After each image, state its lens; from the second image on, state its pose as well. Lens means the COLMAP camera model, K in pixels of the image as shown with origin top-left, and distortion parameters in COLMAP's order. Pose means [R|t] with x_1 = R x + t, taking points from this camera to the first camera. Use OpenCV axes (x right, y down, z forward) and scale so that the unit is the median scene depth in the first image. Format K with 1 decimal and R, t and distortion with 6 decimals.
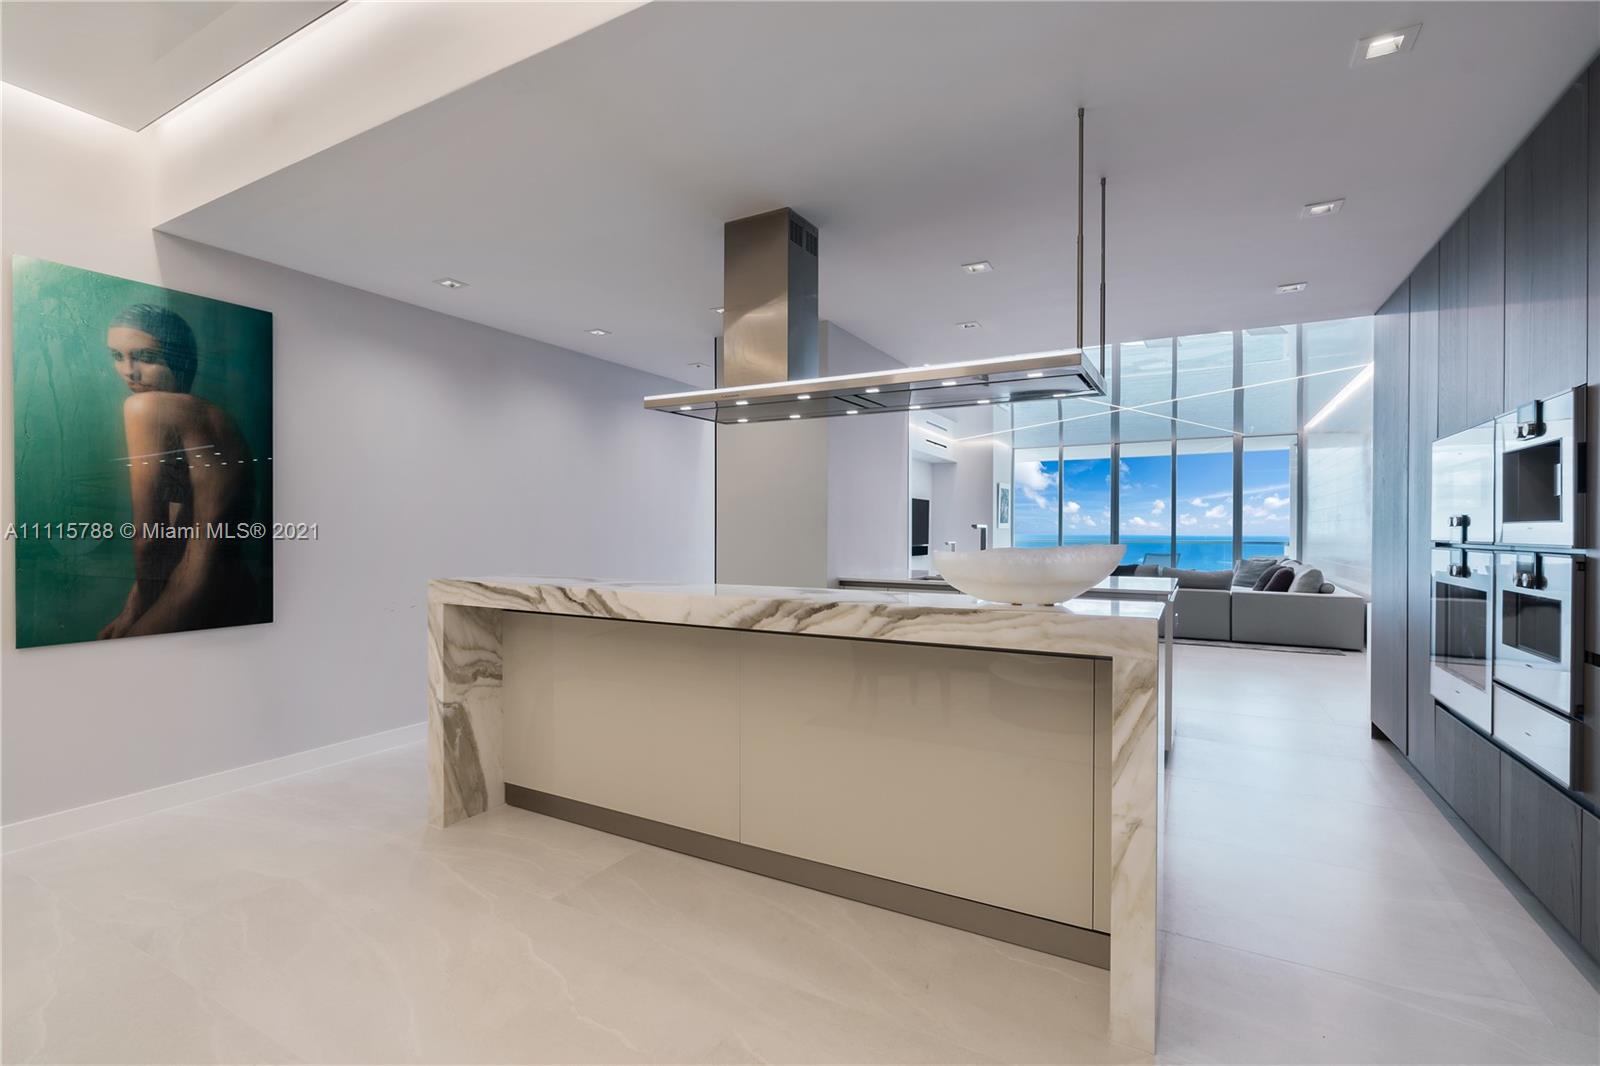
lens RADIAL K [[724.0, 0, 797.9], [0, 724.0, 534.3], [0, 0, 1]] dist [-0.007458, 0.002302]
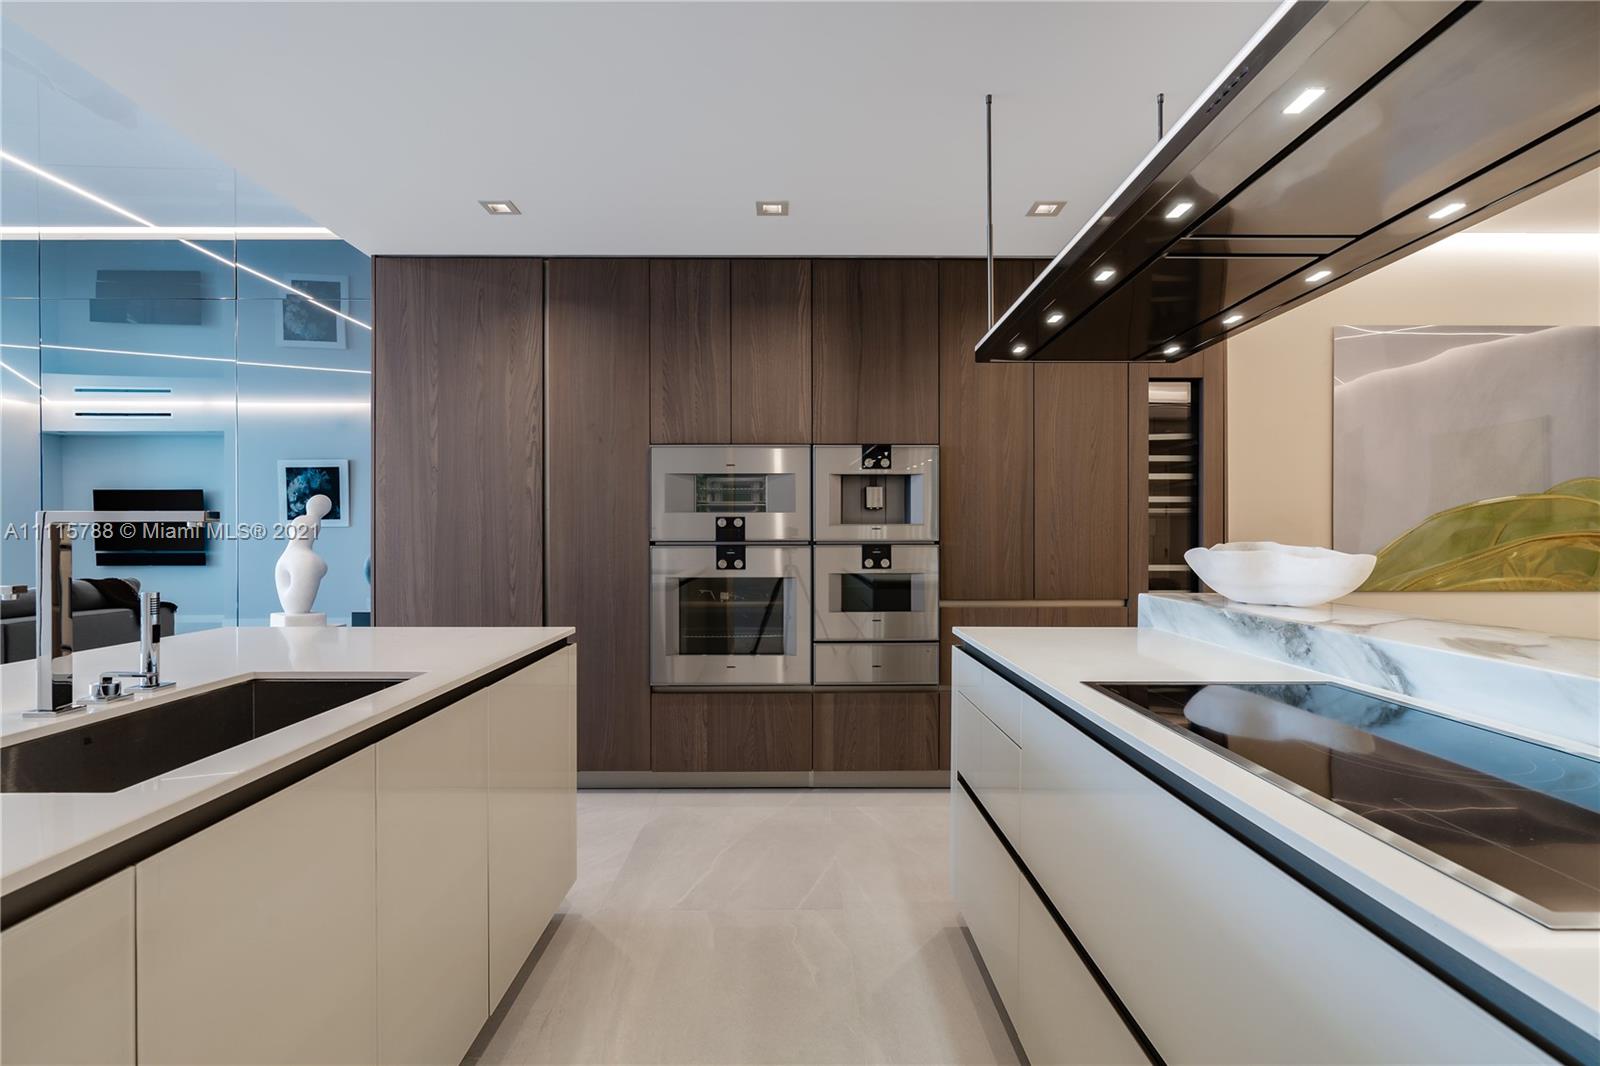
lens RADIAL K [[724.0, 0, 799.9], [0, 724.0, 533.8], [0, 0, 1]] dist [-0.007458, 0.002302]
pose [[-0.503576, -0.007769, 0.863916, -0.060001], [0.001886, 0.999947, 0.010092, -0.005164], [-0.863949, 0.006712, -0.503535, 1.736234]]
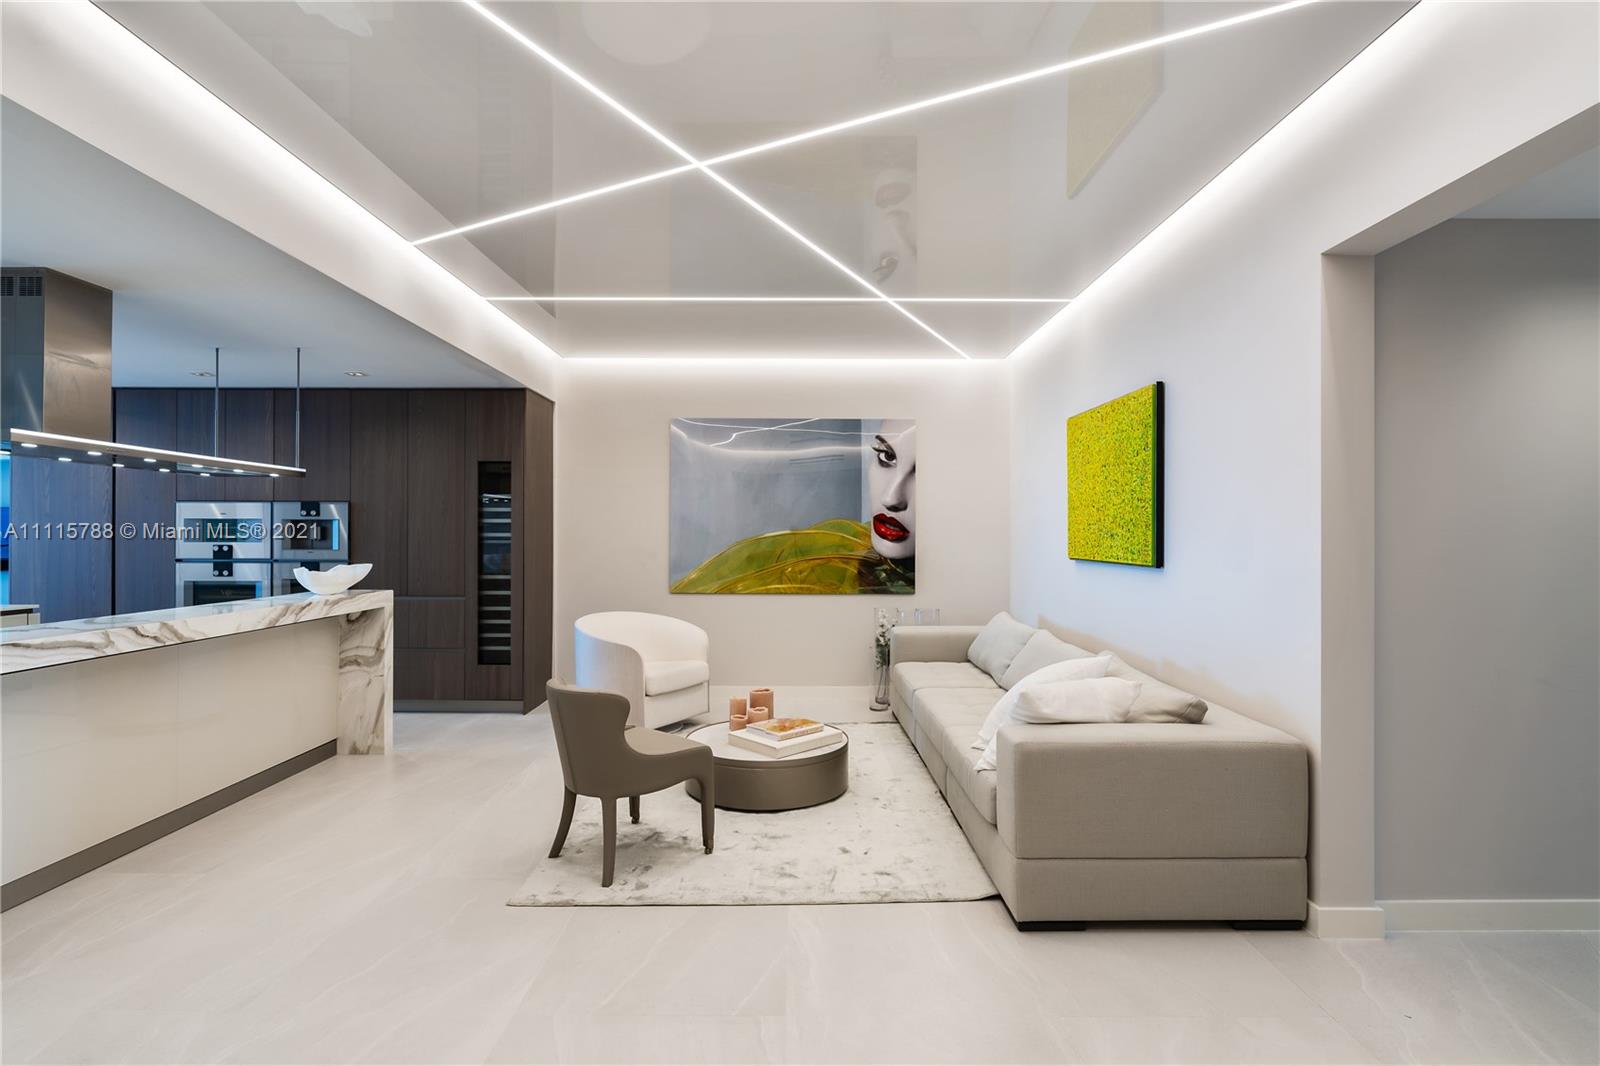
lens RADIAL K [[775.4, 0, 799.8], [0, 775.4, 526.9], [0, 0, 1]] dist [-0.001724, 0.000112]
pose [[-0.490454, 0.004002, 0.871458, -1.886021], [-0.002553, 0.999979, -0.006028, -0.072251], [-0.871463, -0.005182, -0.490433, 0.736026]]
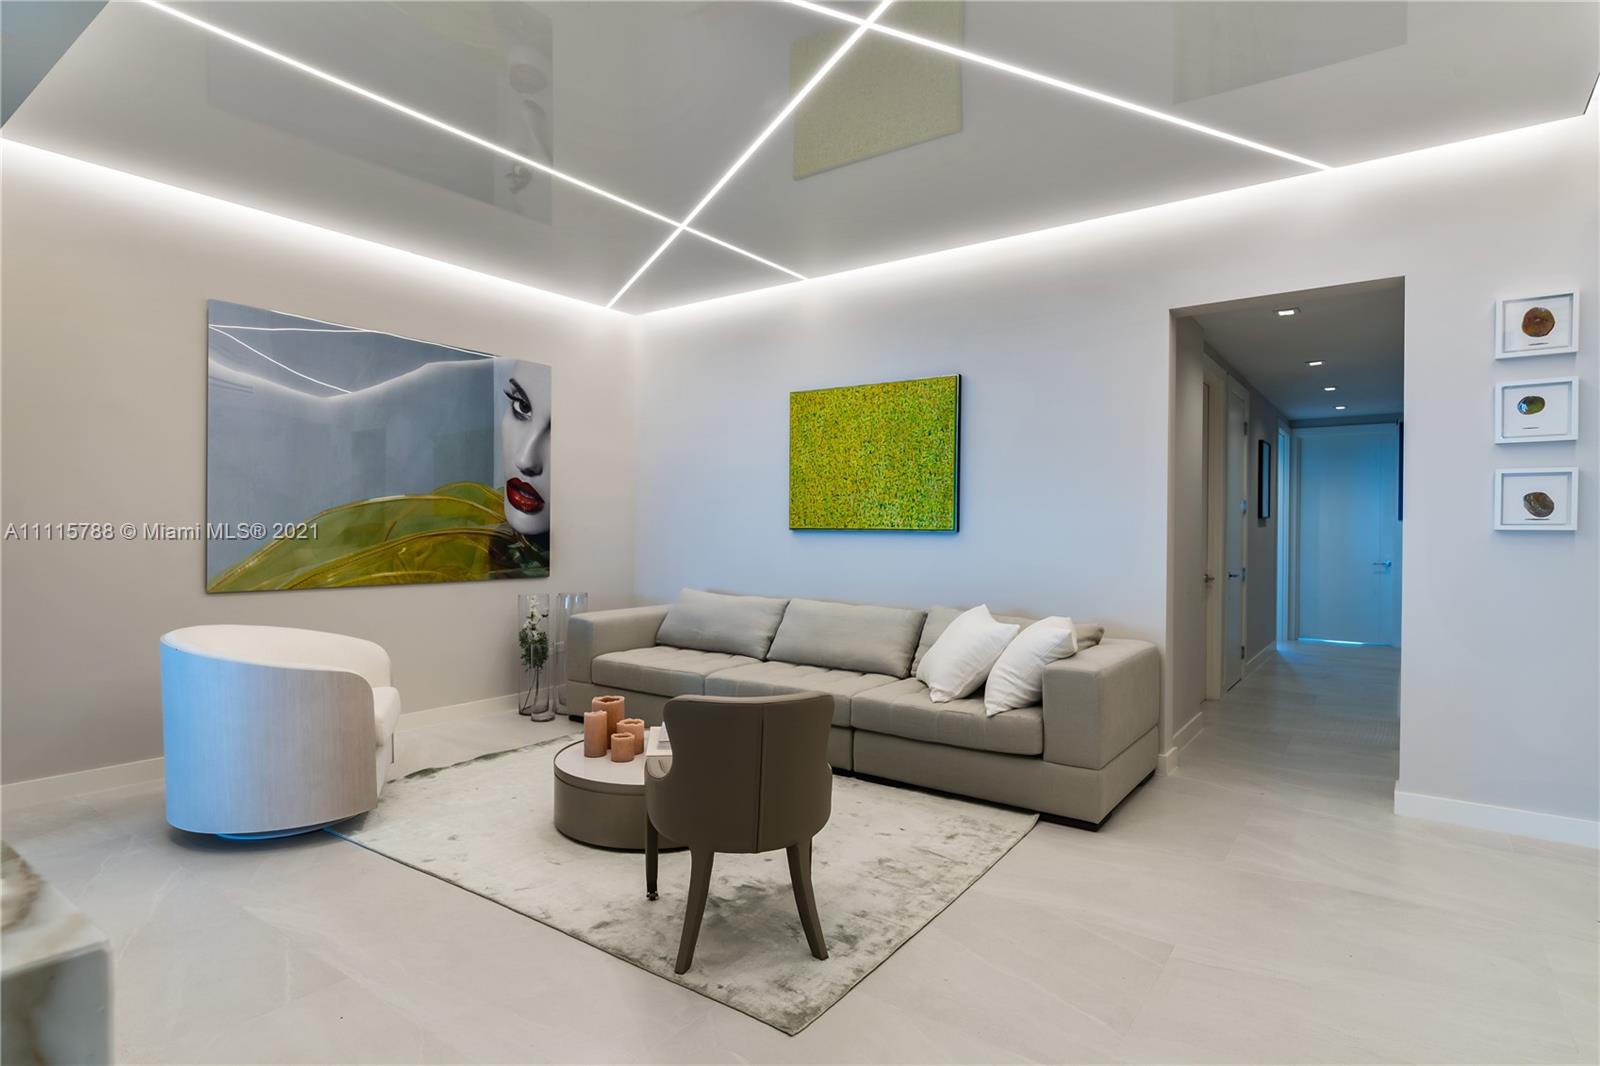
lens RADIAL K [[833.6, 0, 796.9], [0, 833.6, 535.8], [0, 0, 1]] dist [-0.012652, -0.001156]
pose [[-0.992364, -0.013022, 0.122653, -0.692860], [-0.011697, 0.999865, 0.011523, -0.007776], [-0.122786, 0.010001, -0.992383, 1.383585]]
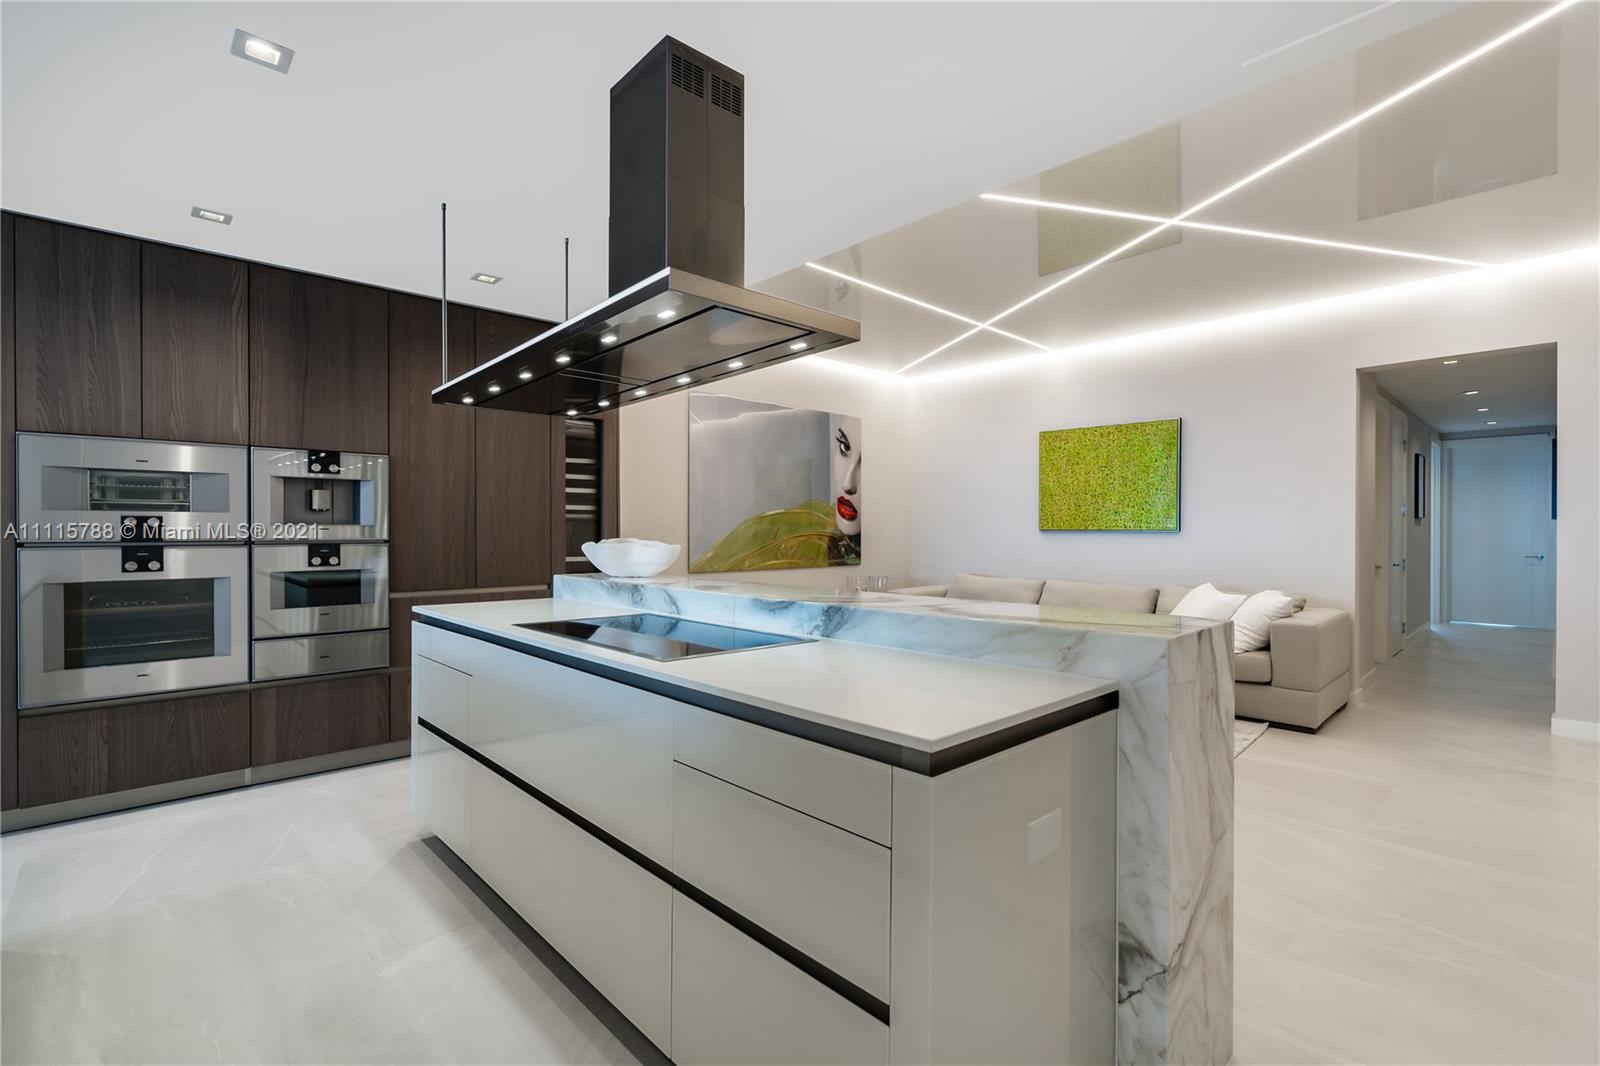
lens RADIAL K [[724.0, 0, 797.0], [0, 724.0, 535.0], [0, 0, 1]] dist [-0.007458, 0.002302]
pose [[-0.954628, -0.006500, 0.297731, -0.317191], [-0.003490, 0.999937, 0.010640, -0.007885], [-0.297781, 0.009118, -0.954591, 2.050541]]
